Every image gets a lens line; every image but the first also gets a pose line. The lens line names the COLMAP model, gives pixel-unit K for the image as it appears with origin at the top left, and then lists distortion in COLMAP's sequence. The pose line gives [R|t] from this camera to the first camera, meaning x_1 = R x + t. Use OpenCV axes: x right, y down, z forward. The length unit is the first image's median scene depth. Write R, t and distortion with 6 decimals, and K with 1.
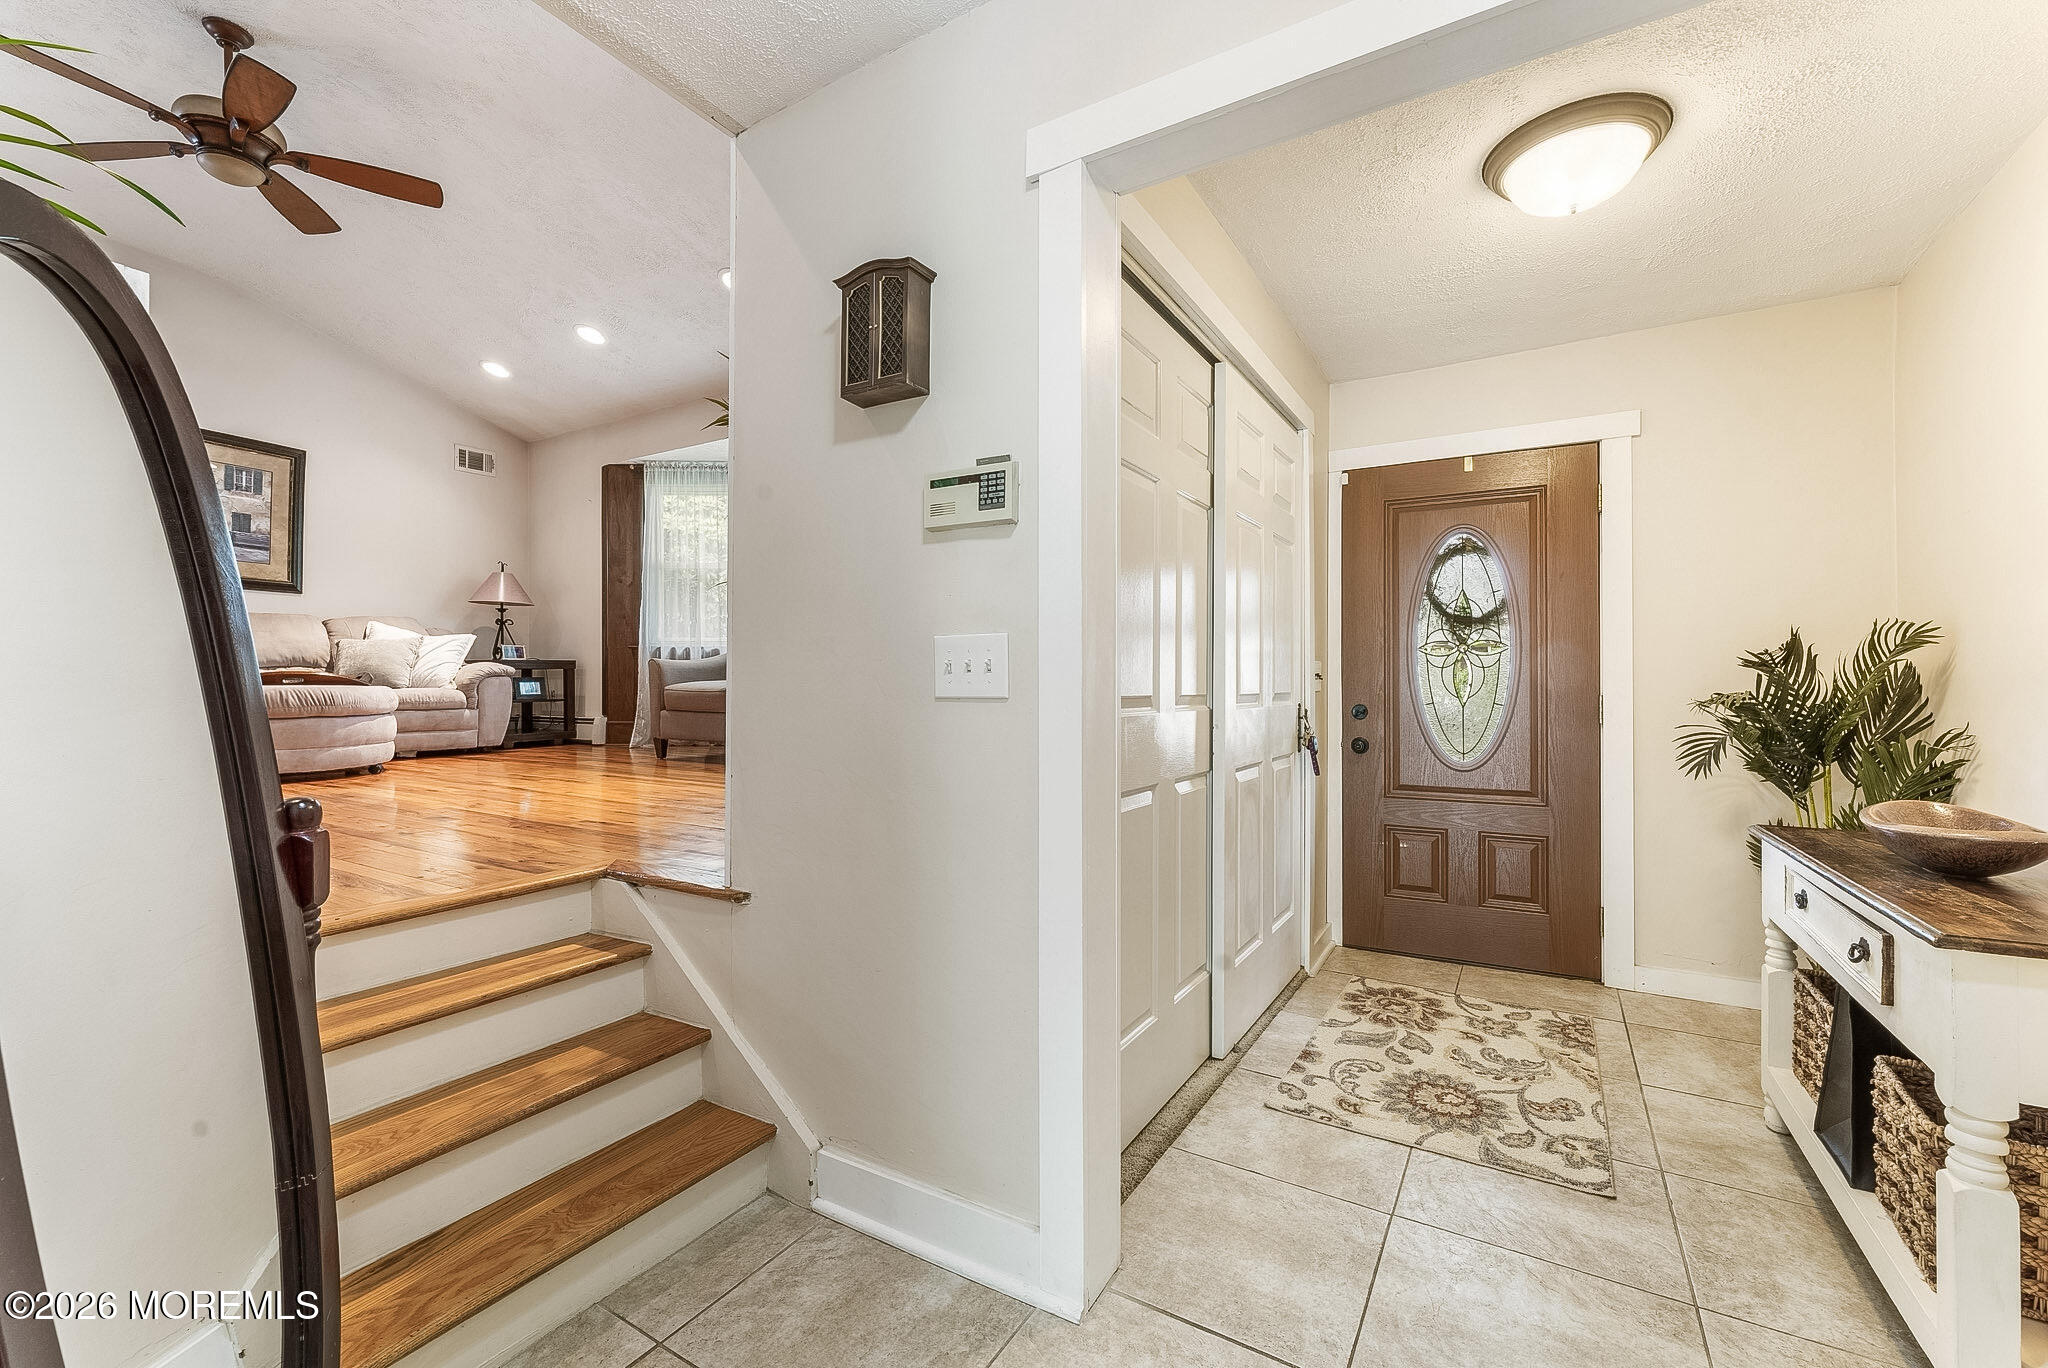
lens RADIAL K [[832.1, 0, 1026.7], [0, 832.1, 673.3], [0, 0, 1]] dist [-0.002827, 0.000311]
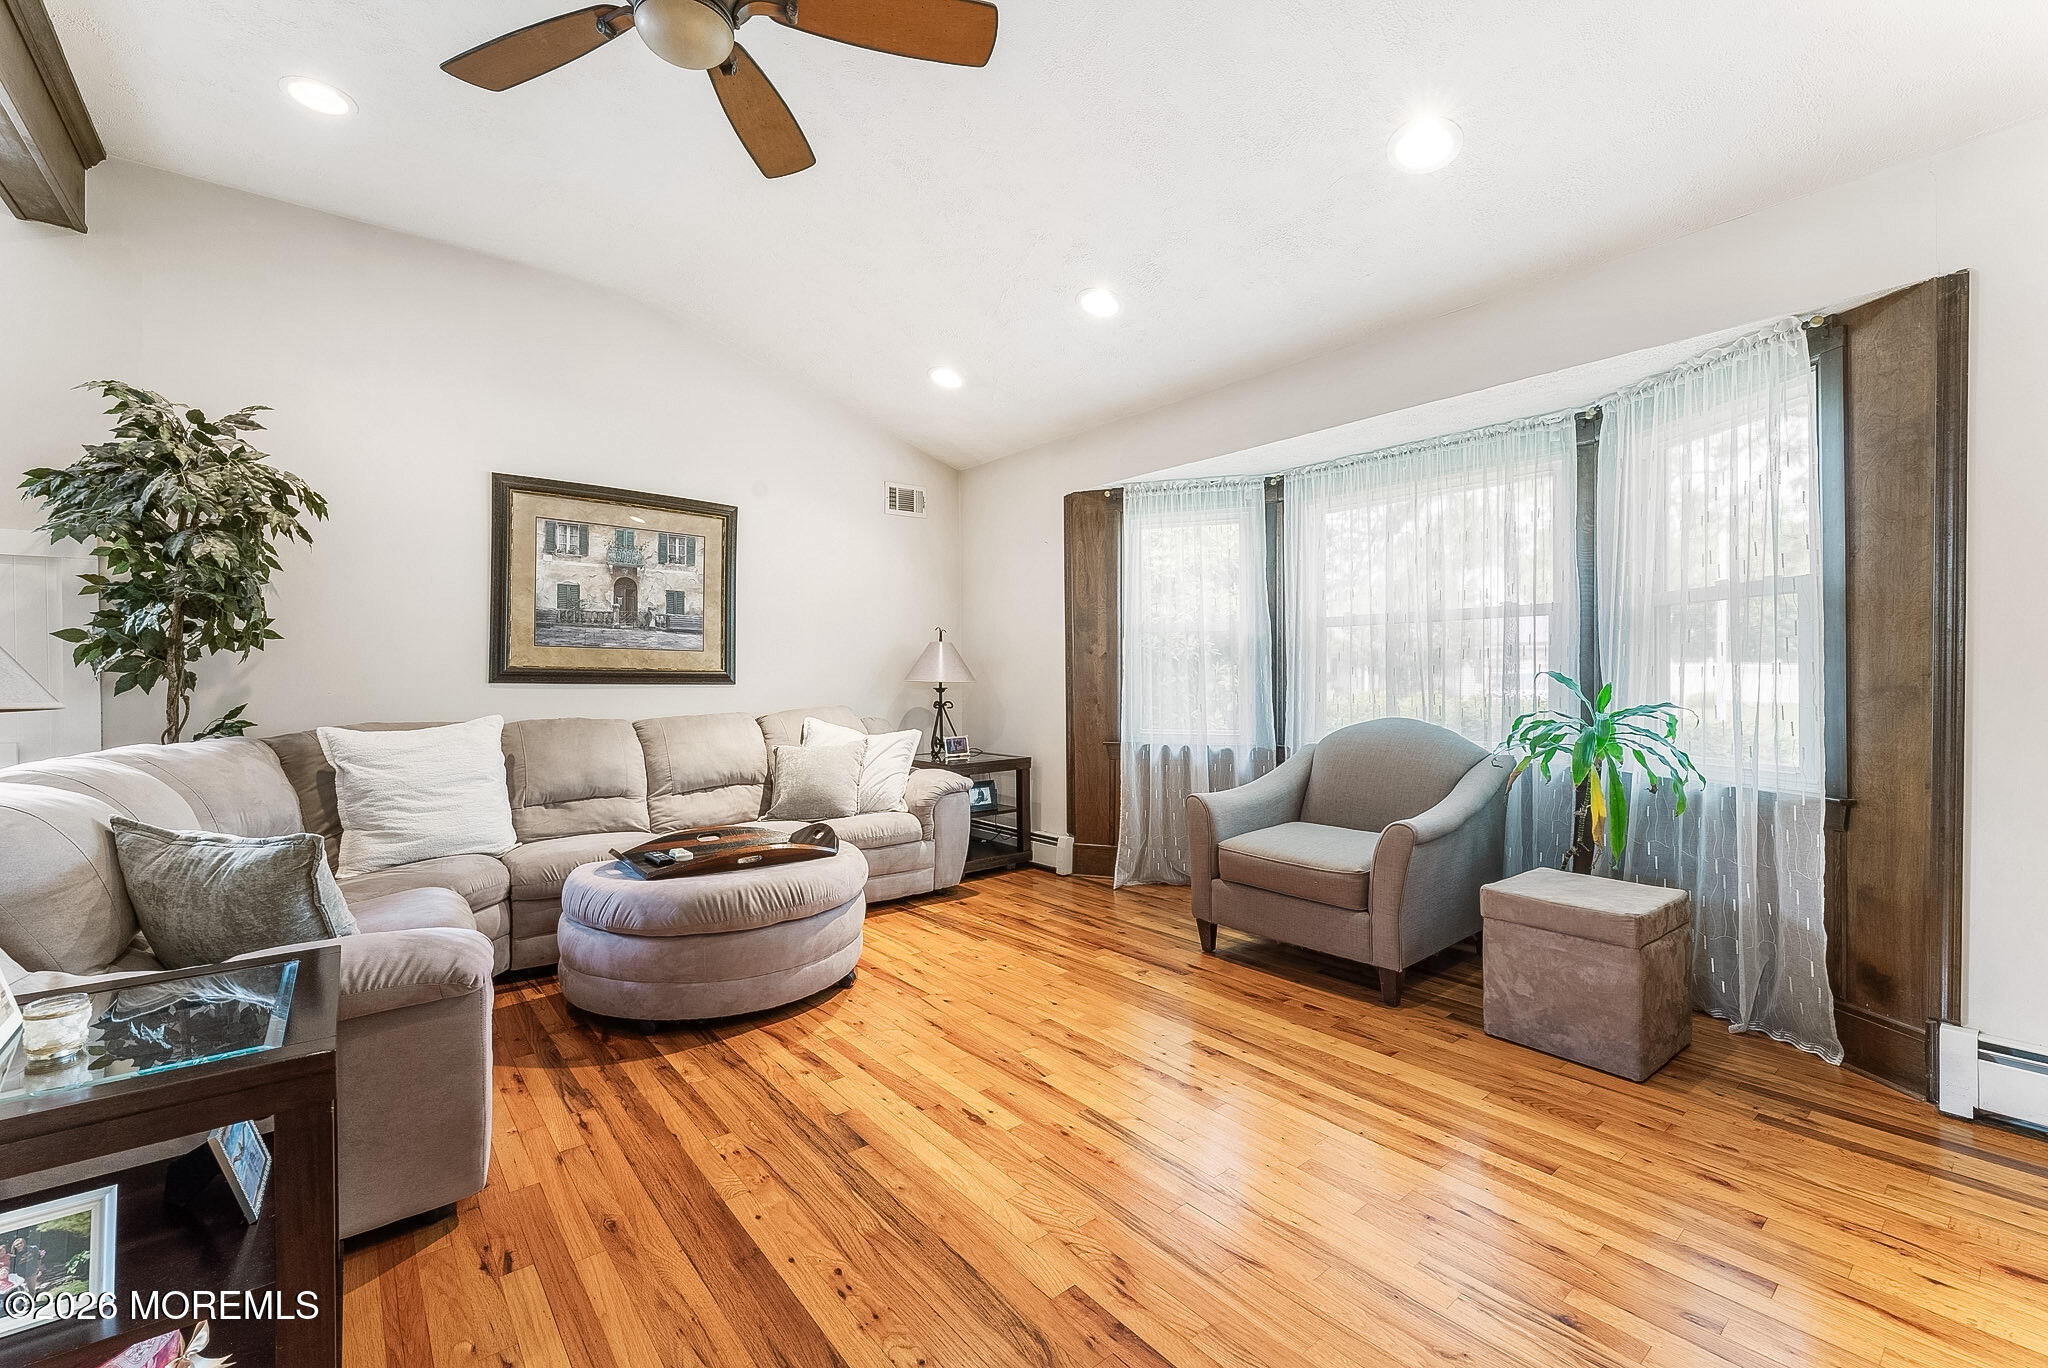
lens RADIAL K [[855.4, 0, 1041.3], [0, 855.4, 677.0], [0, 0, 1]] dist [-0.000676, -0.000500]
pose [[0.944580, -0.005627, -0.328235, -0.288442], [0.007756, 0.999957, 0.005178, -0.094611], [0.328191, -0.007437, 0.944582, 0.282951]]
